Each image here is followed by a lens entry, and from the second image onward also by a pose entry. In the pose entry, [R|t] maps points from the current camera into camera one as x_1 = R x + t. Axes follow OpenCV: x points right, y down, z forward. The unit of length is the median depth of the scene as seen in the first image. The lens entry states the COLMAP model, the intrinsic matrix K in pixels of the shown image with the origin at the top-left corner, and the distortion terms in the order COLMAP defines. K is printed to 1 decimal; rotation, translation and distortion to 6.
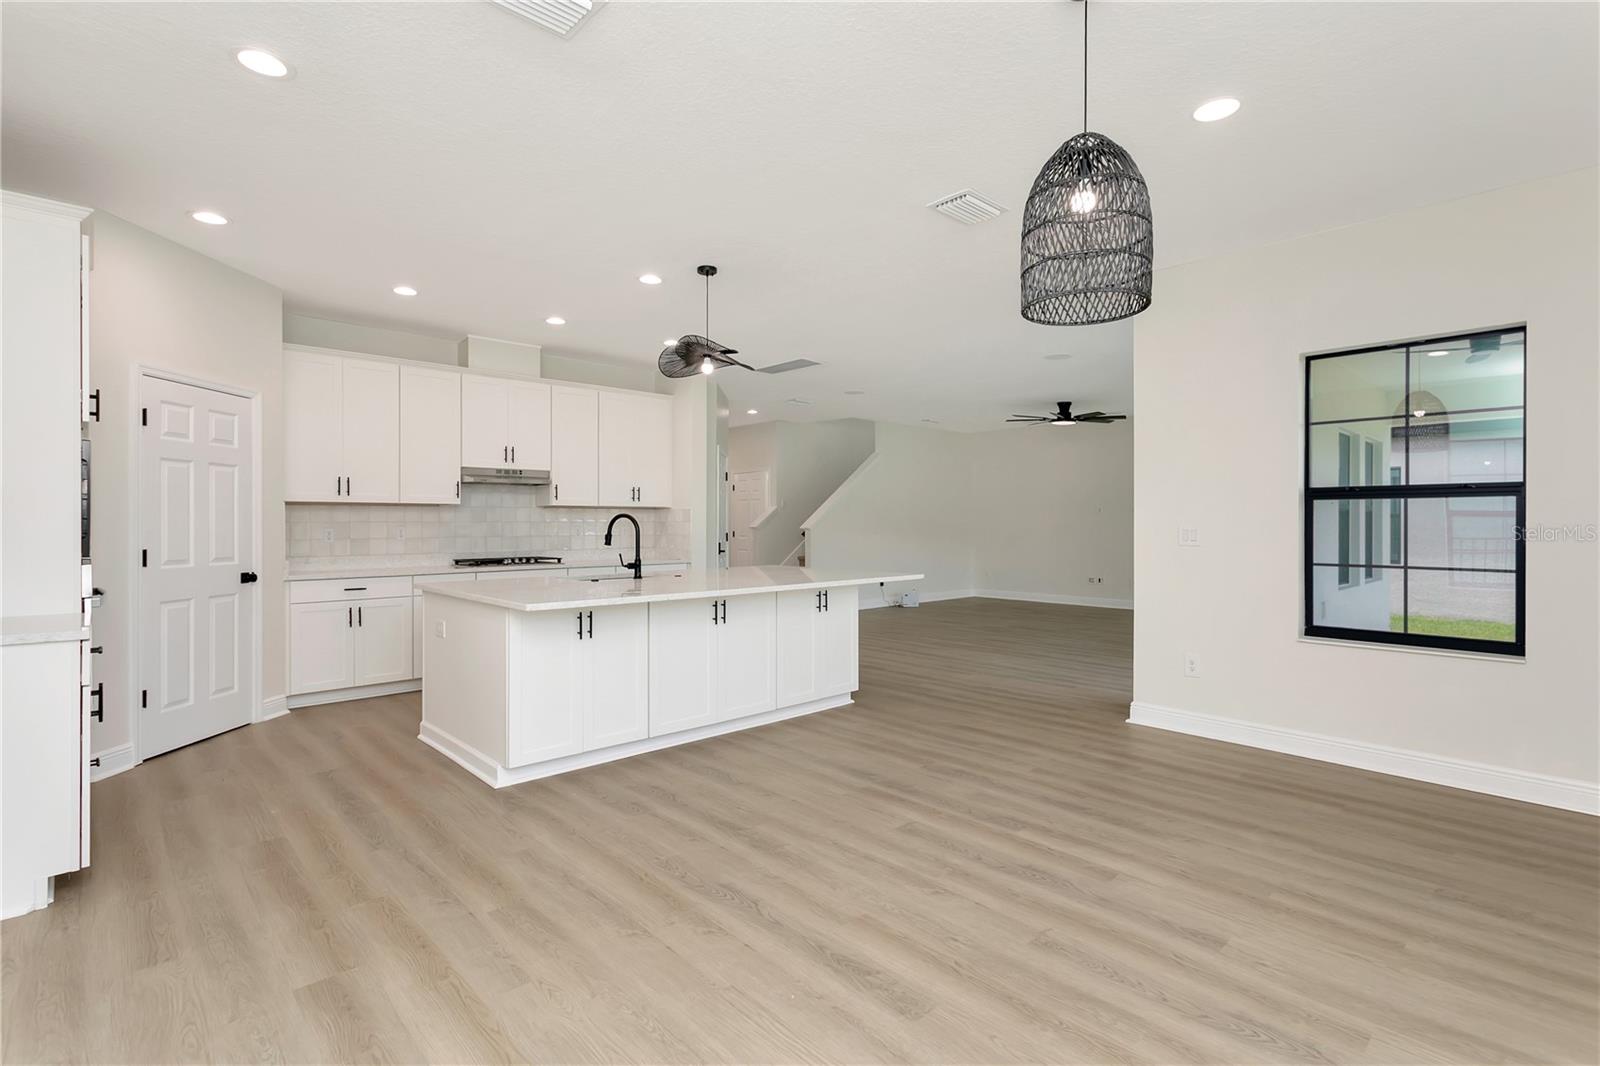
lens RADIAL K [[750.9, 0, 798.3], [0, 750.9, 538.3], [0, 0, 1]] dist [0.008909, 0.003995]
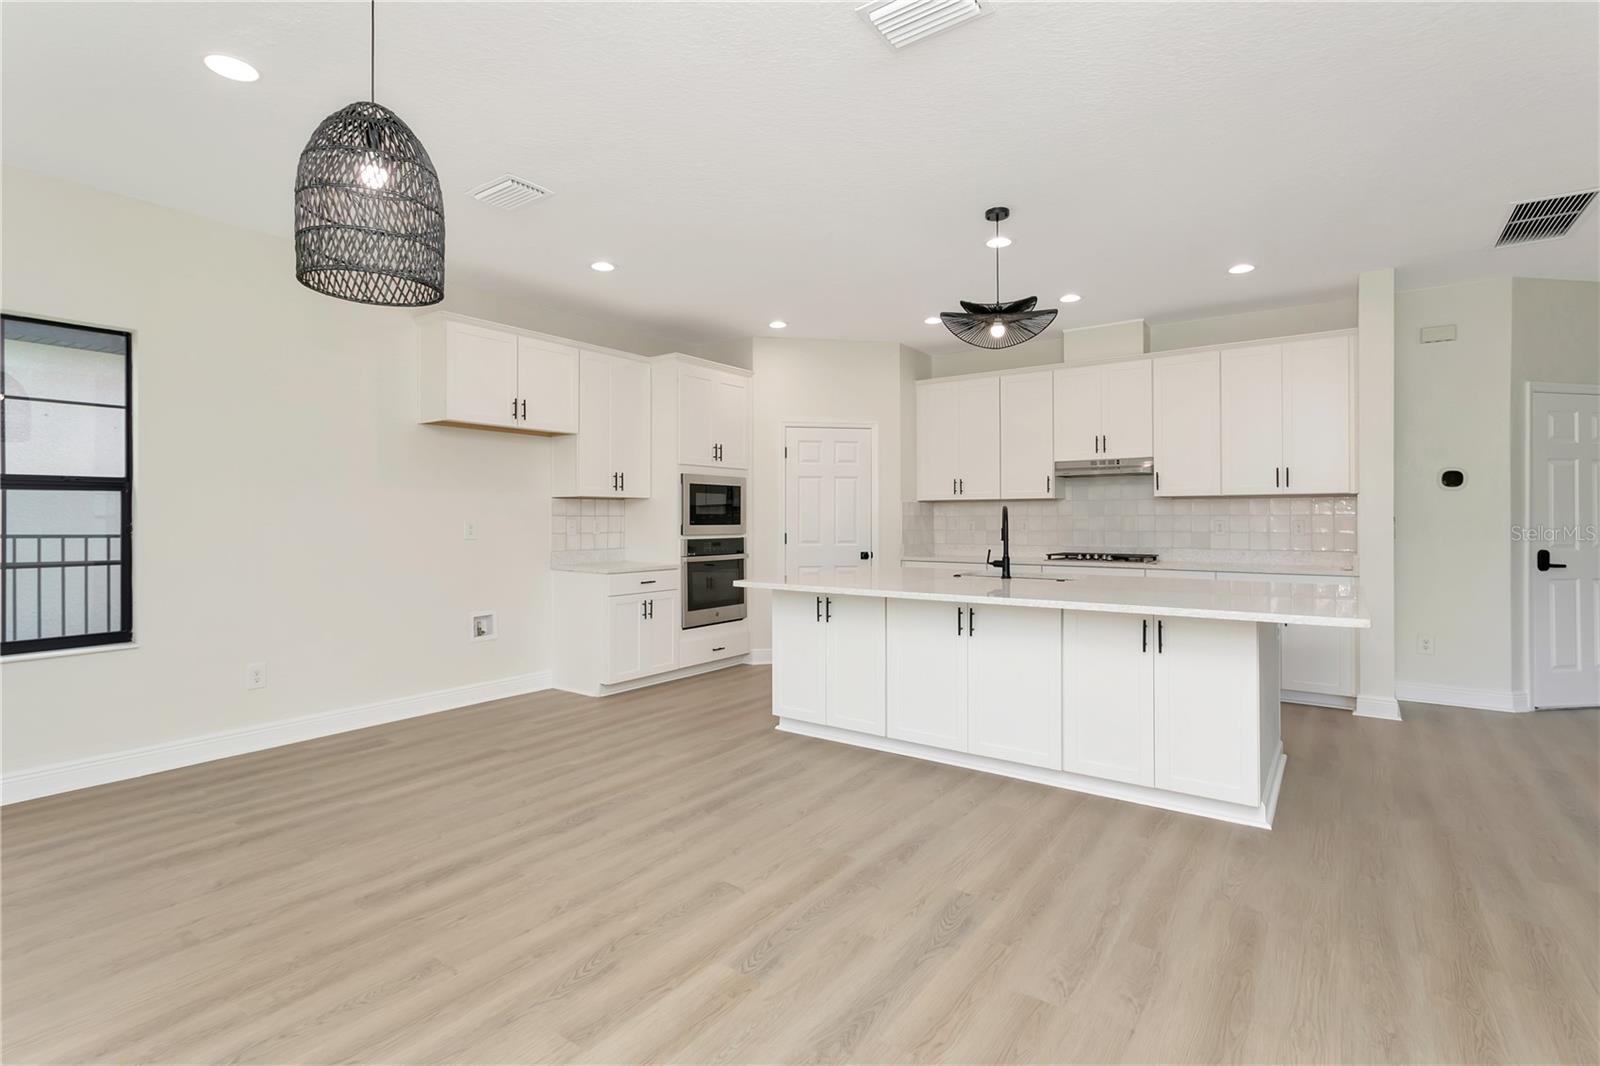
lens RADIAL K [[750.9, 0, 797.4], [0, 750.9, 514.8], [0, 0, 1]] dist [0.008909, 0.003995]
pose [[0.191891, -0.003789, -0.981409, 0.798216], [-0.017024, 0.999829, -0.007189, -0.015200], [0.981268, 0.018087, 0.191794, 0.750911]]
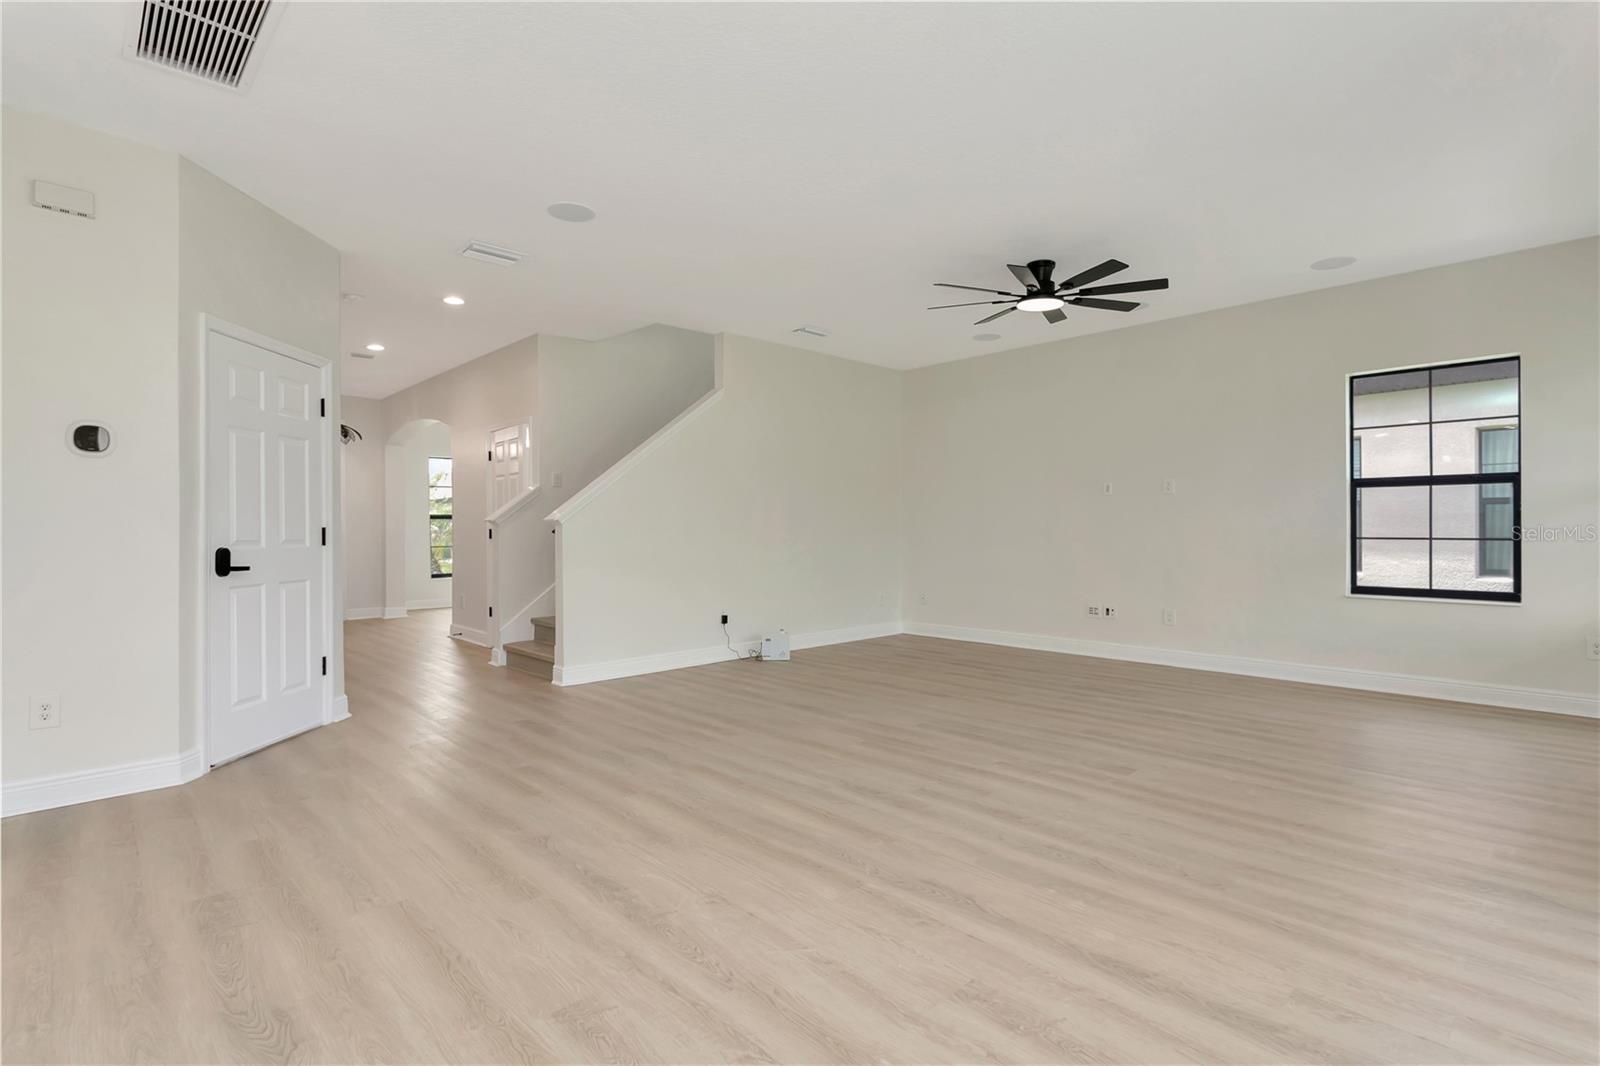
lens RADIAL K [[750.9, 0, 794.1], [0, 750.9, 531.6], [0, 0, 1]] dist [0.008909, 0.003995]
pose [[0.999970, -0.001254, 0.007651, 0.478248], [0.001364, 0.999895, -0.014428, 0.007973], [-0.007632, 0.014438, 0.999867, 1.296557]]
